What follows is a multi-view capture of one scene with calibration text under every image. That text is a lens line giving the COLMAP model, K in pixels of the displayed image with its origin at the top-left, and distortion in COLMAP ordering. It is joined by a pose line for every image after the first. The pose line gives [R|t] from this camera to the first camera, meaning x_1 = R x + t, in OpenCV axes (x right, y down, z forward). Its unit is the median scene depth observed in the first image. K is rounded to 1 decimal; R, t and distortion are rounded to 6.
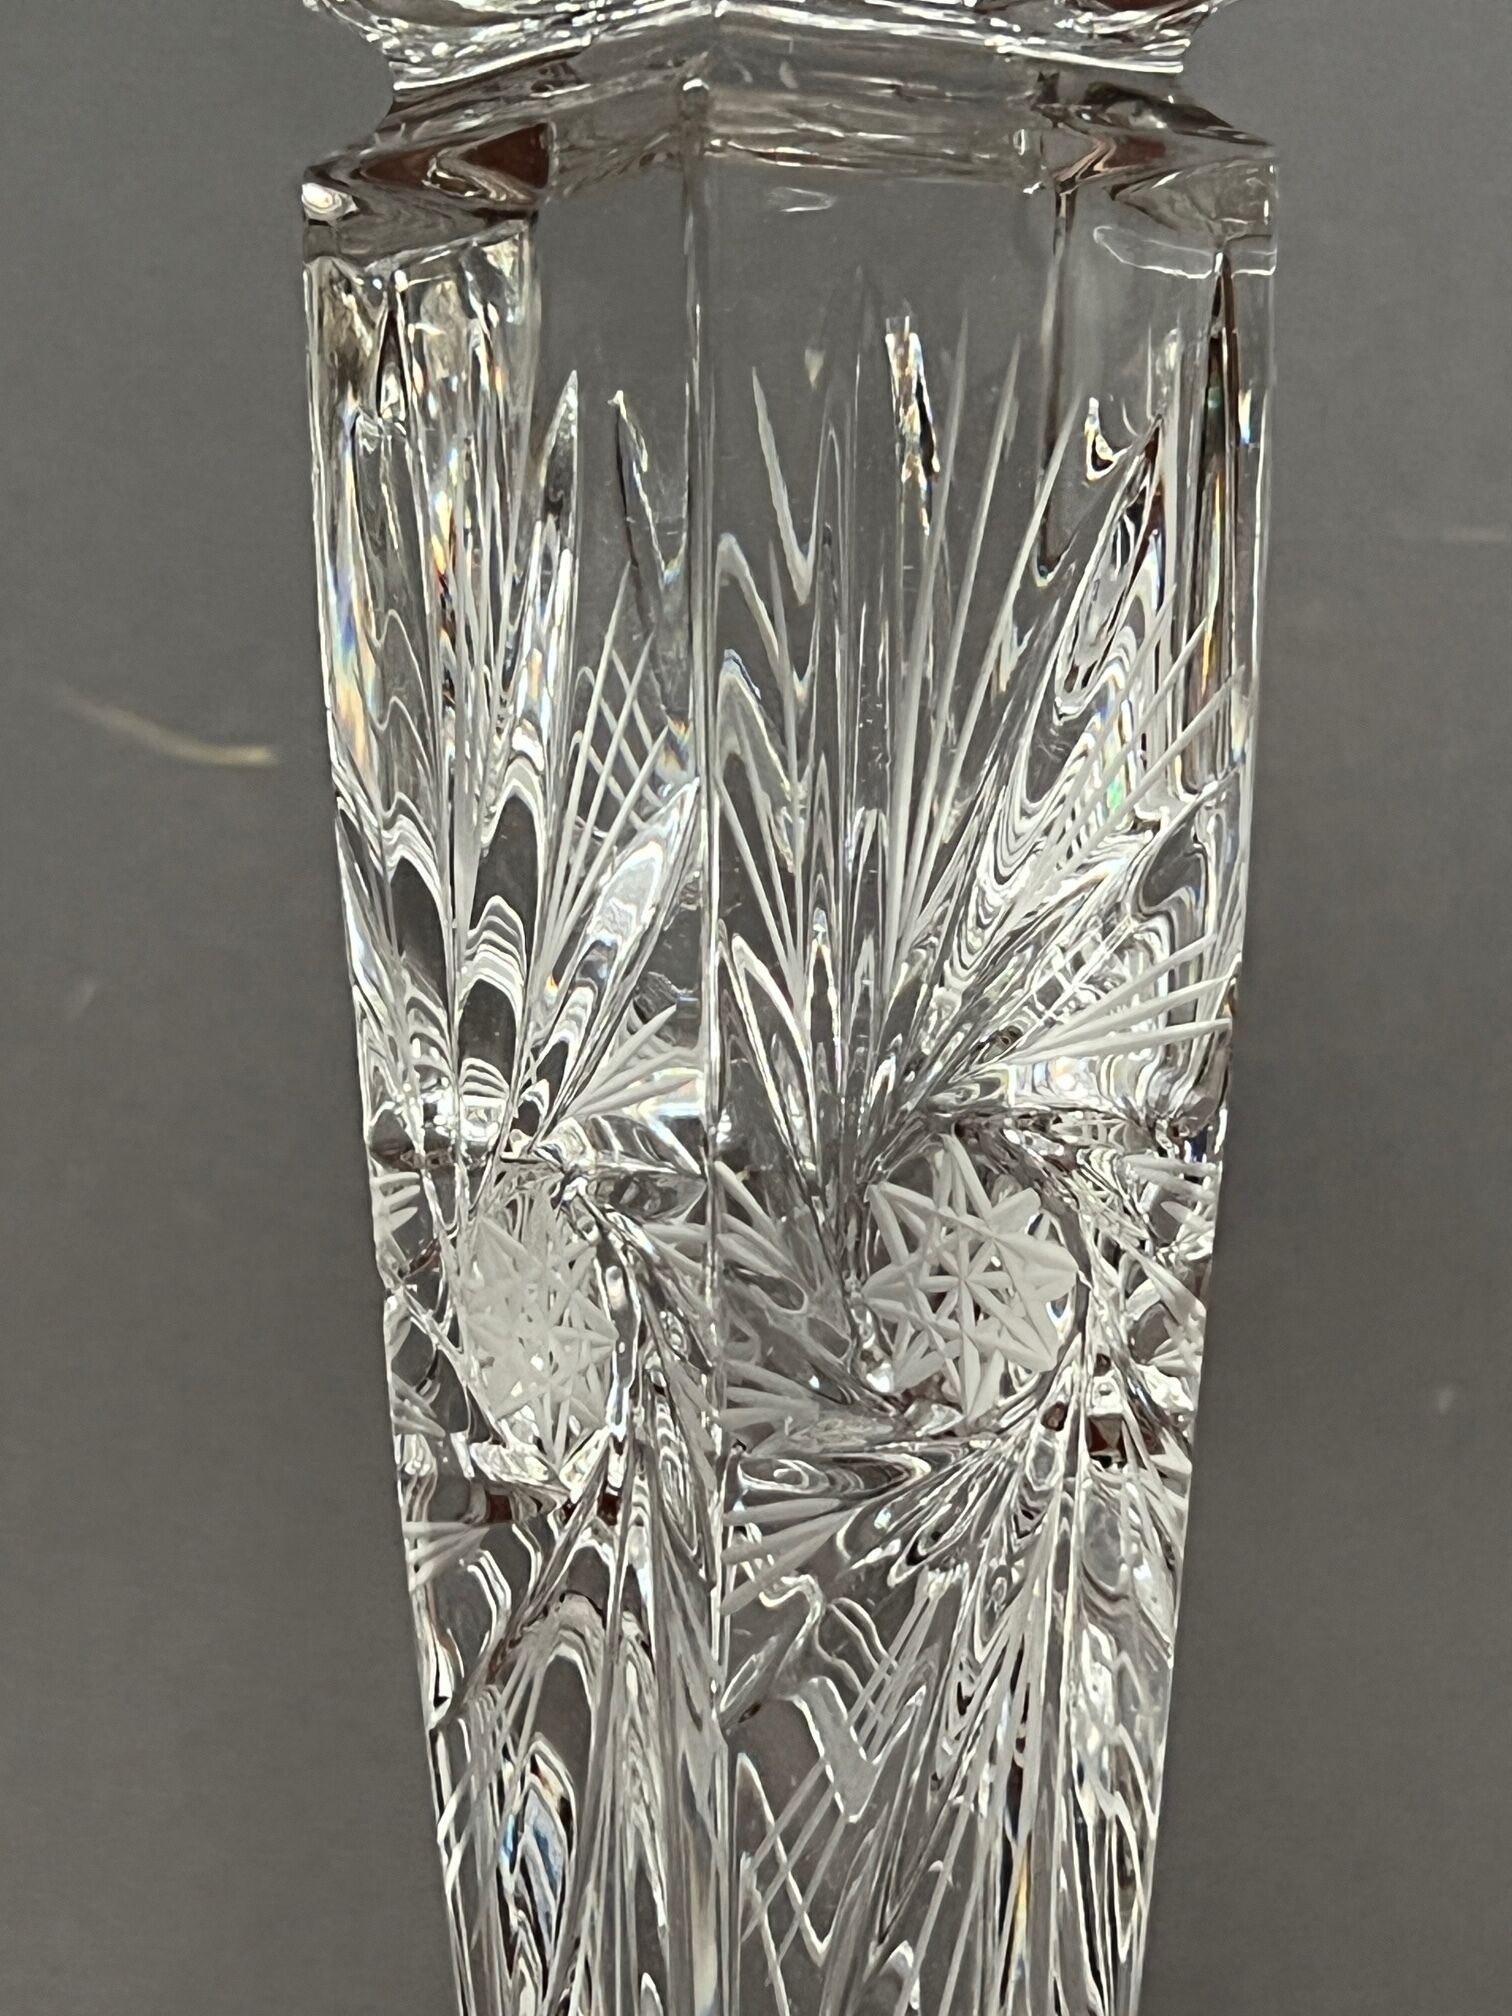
lens RADIAL K [[4873.8, 0, 756.6], [0, 4873.8, 1008.3], [0, 0, 1]] dist [0.087781, 0.000000]
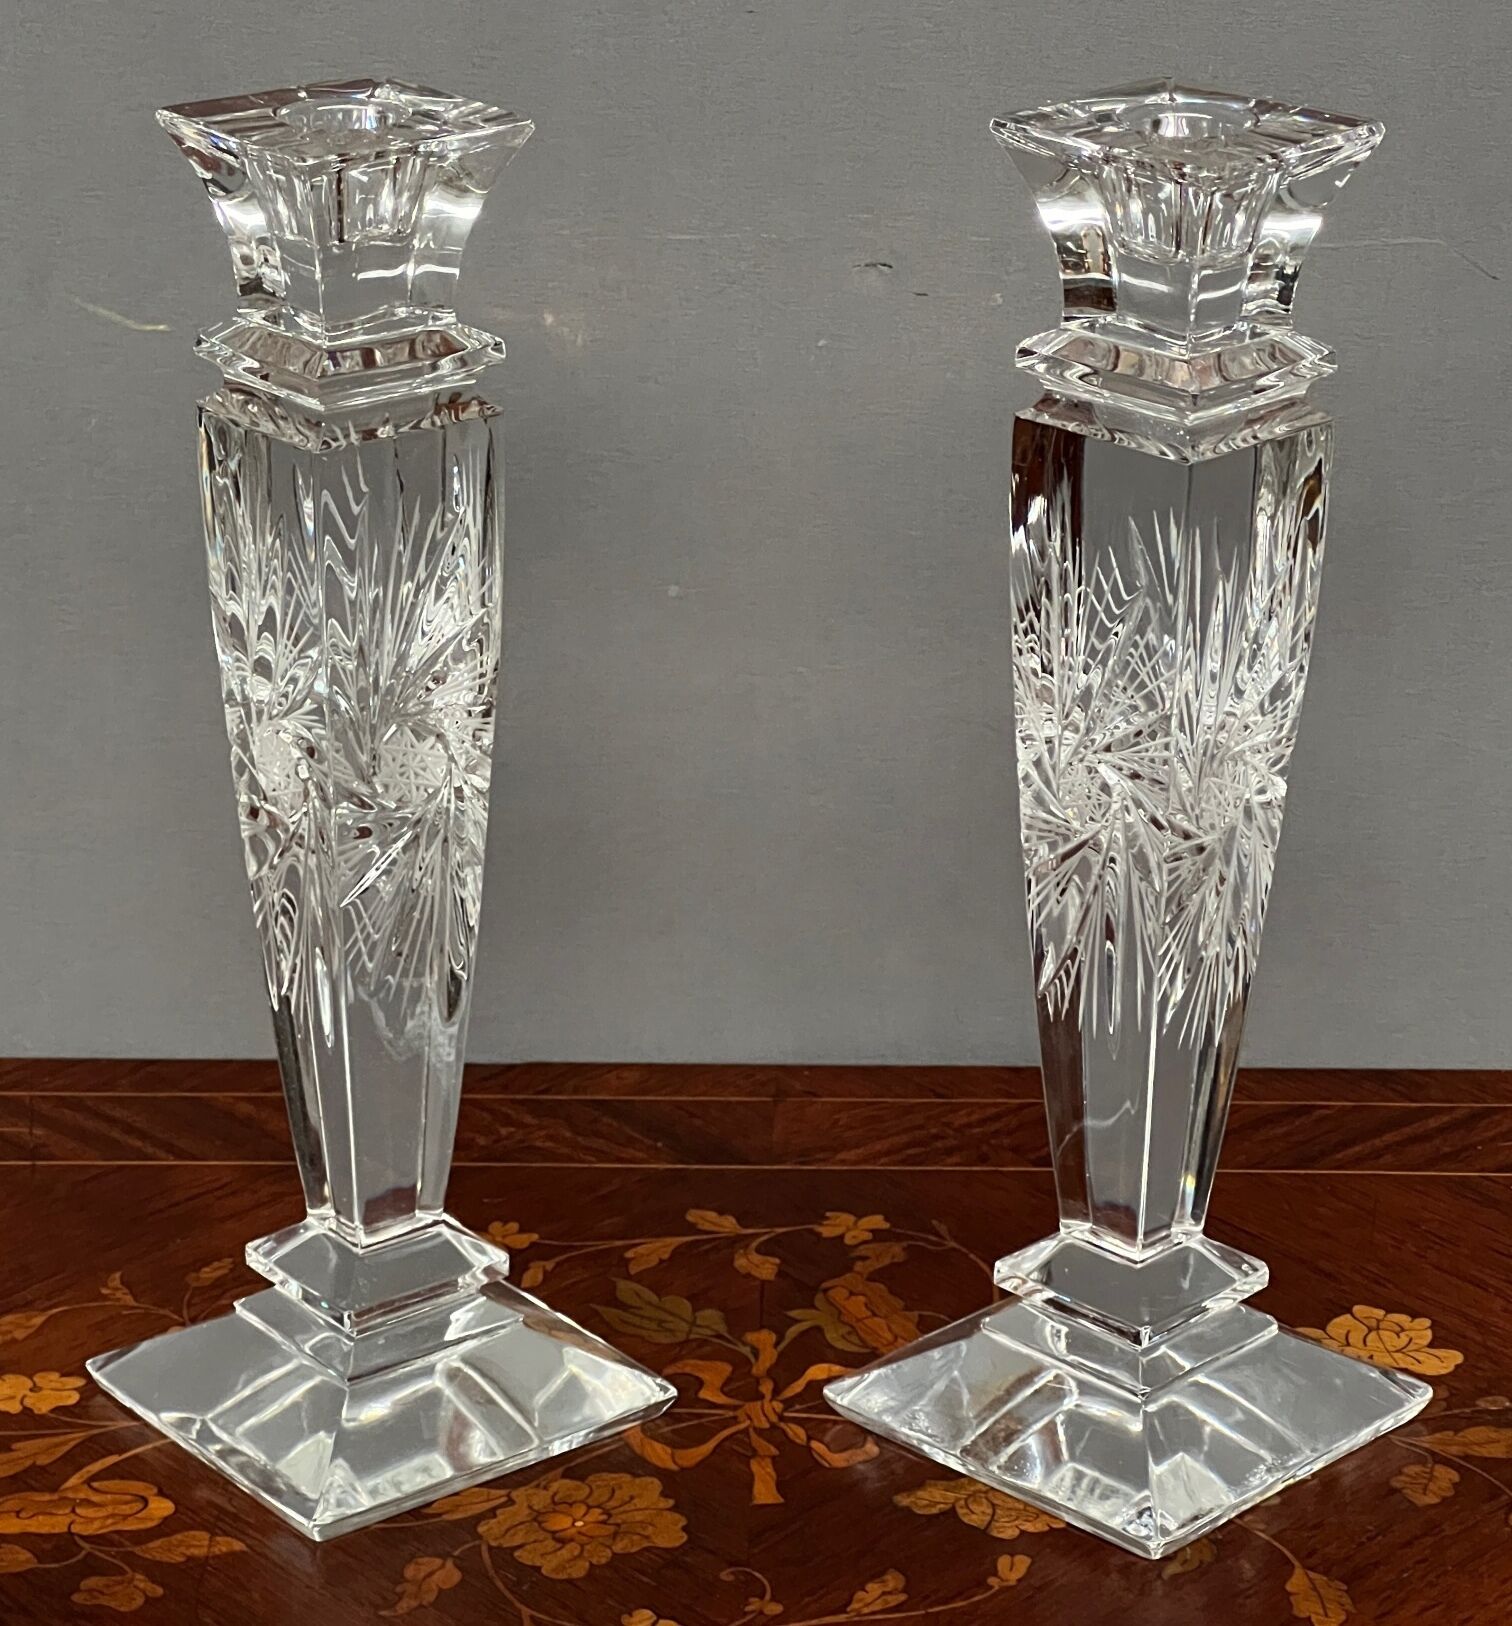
lens RADIAL K [[4458.4, 0, 755.9], [0, 4458.4, 813.7], [0, 0, 1]] dist [0.109365, 0.000000]
pose [[0.999076, -0.010182, 0.041765, 0.141027], [-0.004336, 0.942722, 0.333550, -0.866352], [-0.042769, -0.333423, 0.941807, -1.740008]]
